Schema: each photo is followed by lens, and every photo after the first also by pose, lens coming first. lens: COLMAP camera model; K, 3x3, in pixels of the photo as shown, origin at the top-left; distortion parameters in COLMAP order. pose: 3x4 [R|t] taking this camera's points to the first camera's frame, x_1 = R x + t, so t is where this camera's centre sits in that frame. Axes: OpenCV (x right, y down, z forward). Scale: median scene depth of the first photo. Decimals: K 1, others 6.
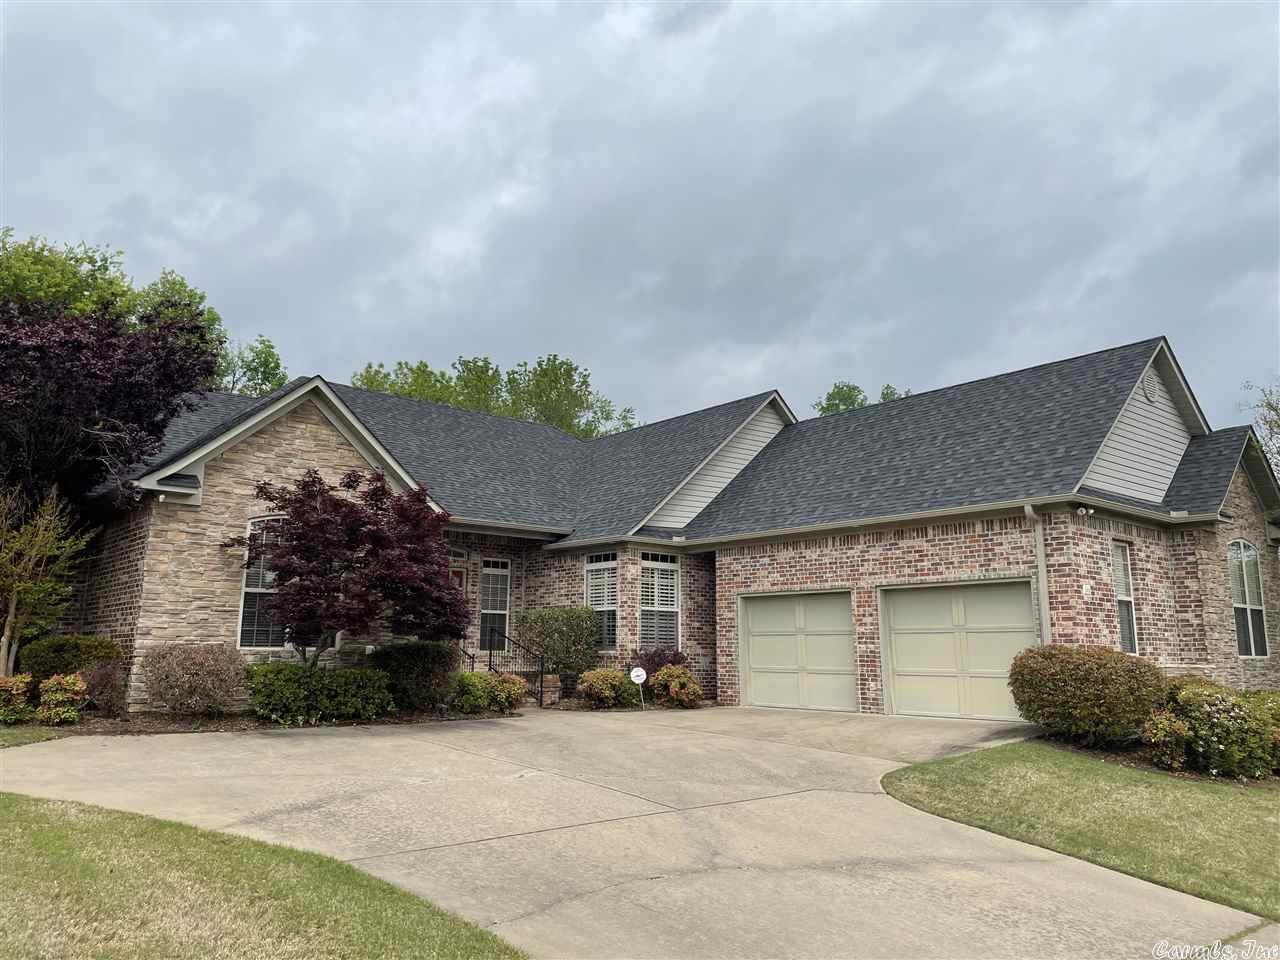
lens RADIAL K [[962.1, 0, 636.2], [0, 962.1, 467.7], [0, 0, 1]] dist [0.092656, -0.111325]
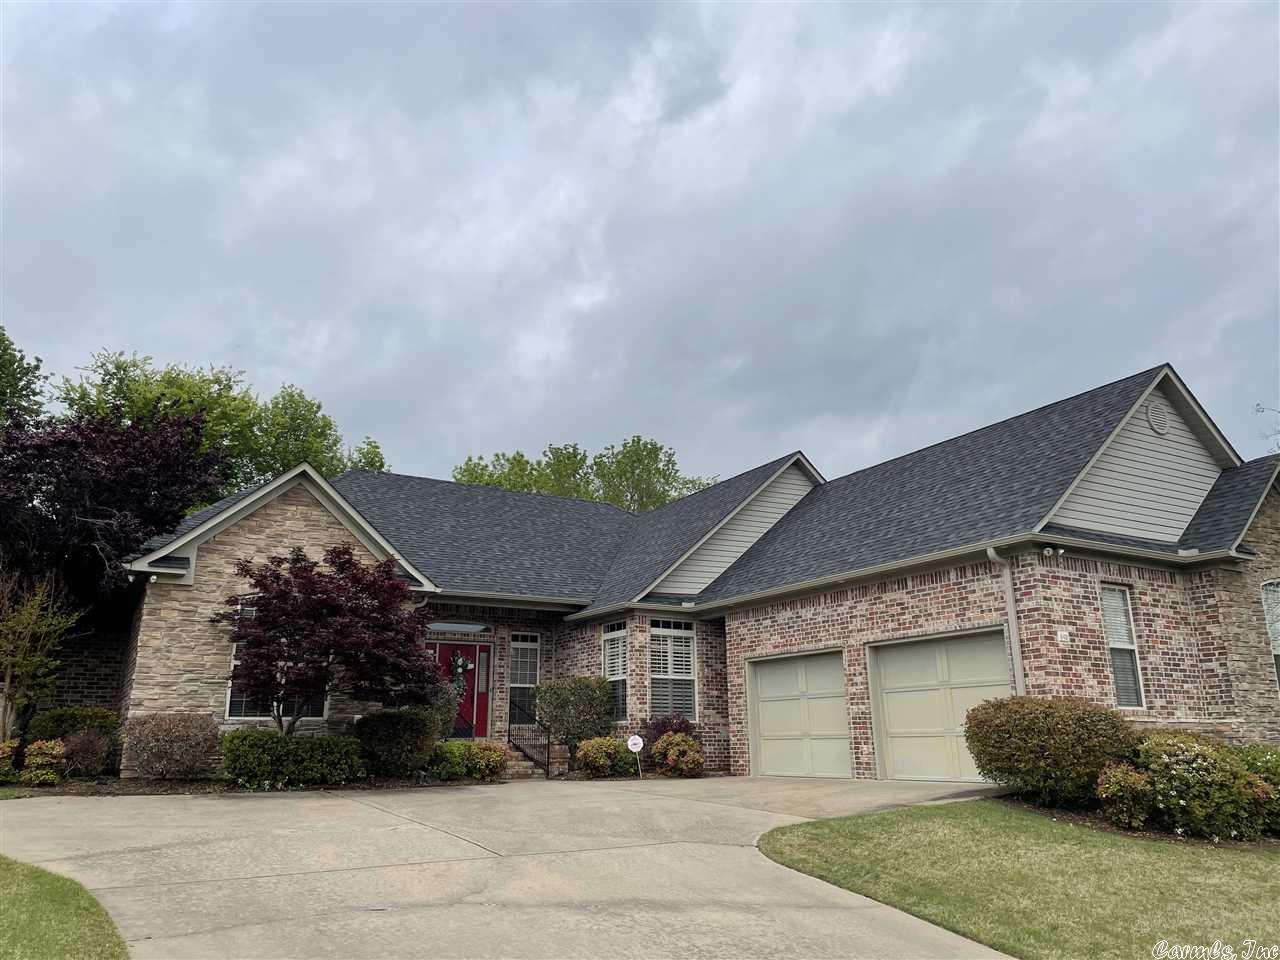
lens RADIAL K [[962.1, 0, 636.2], [0, 962.1, 467.7], [0, 0, 1]] dist [0.092656, -0.111325]
pose [[0.983674, -0.062506, -0.168754, 0.200135], [0.046951, 0.994404, -0.094642, 0.030039], [0.173726, 0.085174, 0.981104, 0.003818]]
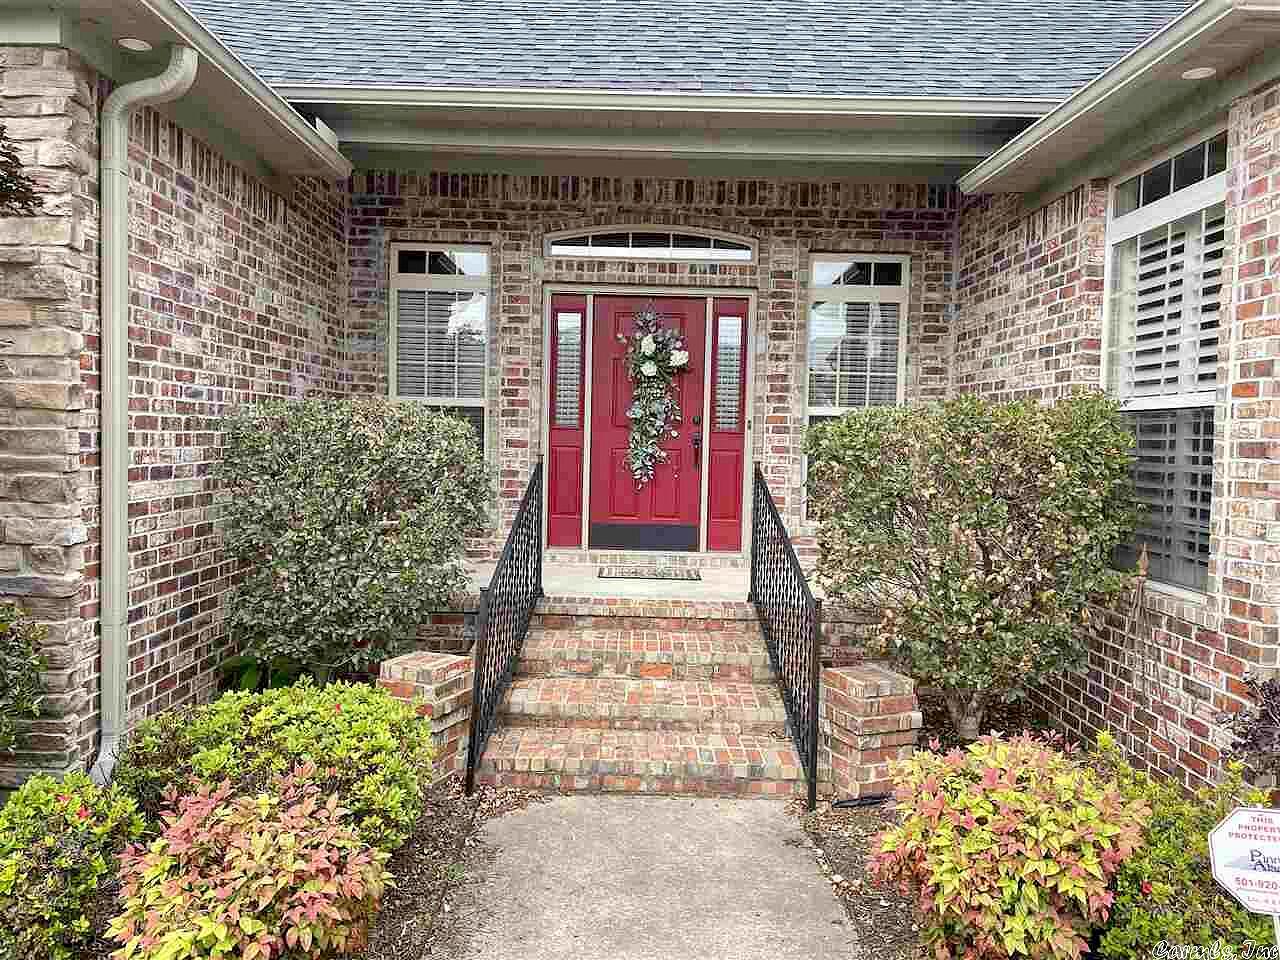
lens RADIAL K [[962.1, 0, 636.2], [0, 962.1, 467.7], [0, 0, 1]] dist [0.092656, -0.111325]
pose [[0.752636, 0.035761, -0.657465, 0.027613], [0.105293, 0.979137, 0.173792, 0.129803], [0.649963, -0.200029, 0.733168, 0.893845]]
